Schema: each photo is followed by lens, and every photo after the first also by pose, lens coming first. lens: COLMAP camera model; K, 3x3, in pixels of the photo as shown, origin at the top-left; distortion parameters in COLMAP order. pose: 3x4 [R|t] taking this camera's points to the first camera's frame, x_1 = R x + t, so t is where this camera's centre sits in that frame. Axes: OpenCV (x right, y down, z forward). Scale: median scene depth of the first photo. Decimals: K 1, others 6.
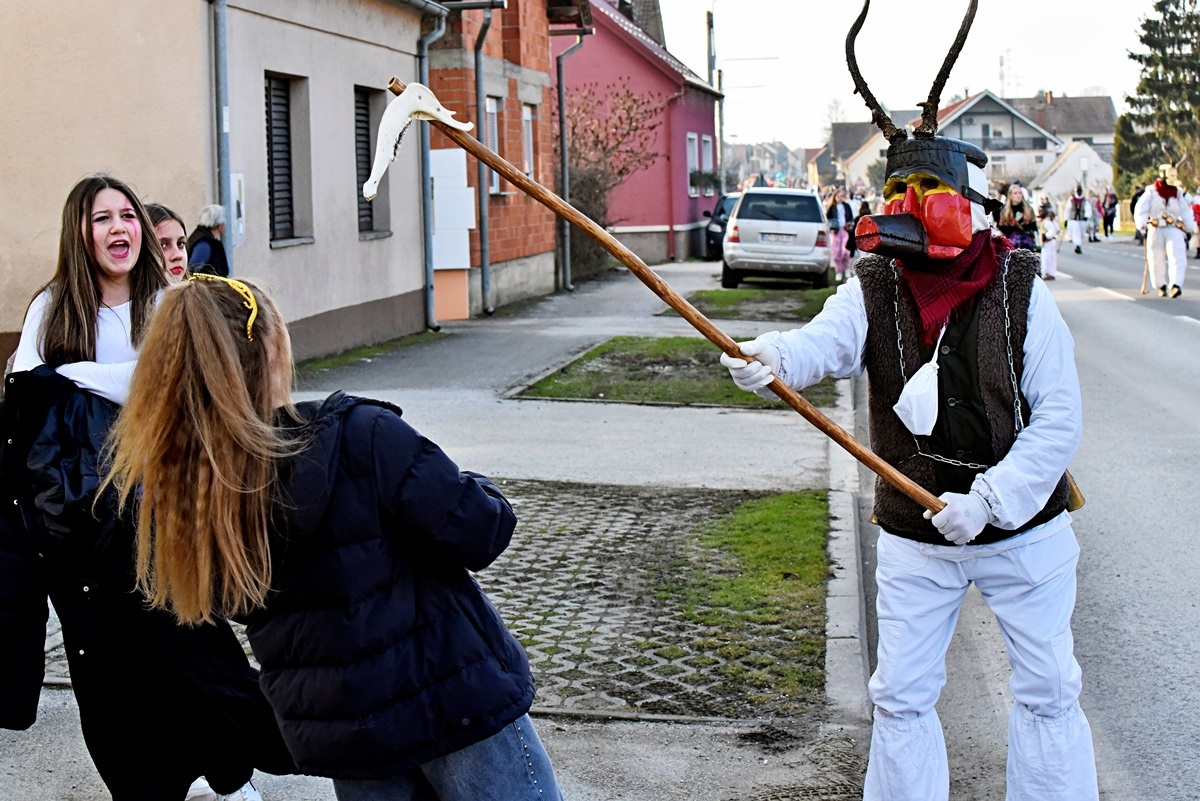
lens RADIAL K [[2503.5, 0, 602.1], [0, 2503.5, 398.2], [0, 0, 1]] dist [-0.290475, 0.000000]
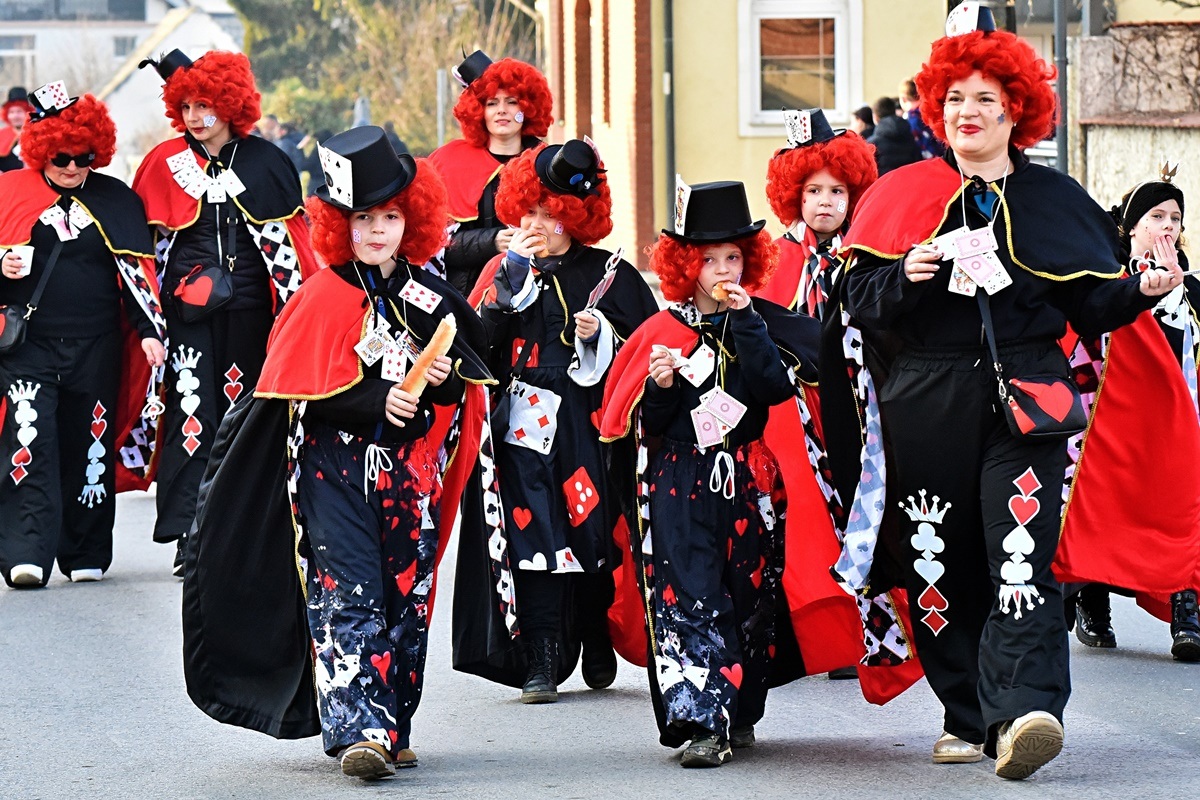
lens RADIAL K [[7830.8, 0, 598.1], [0, 7830.8, 401.5], [0, 0, 1]] dist [0.779740, 0.000000]
pose [[0.976280, 0.016986, 0.215844, -0.023498], [-0.006784, 0.998828, -0.047916, 0.028771], [-0.216405, 0.045315, 0.975252, -0.356058]]
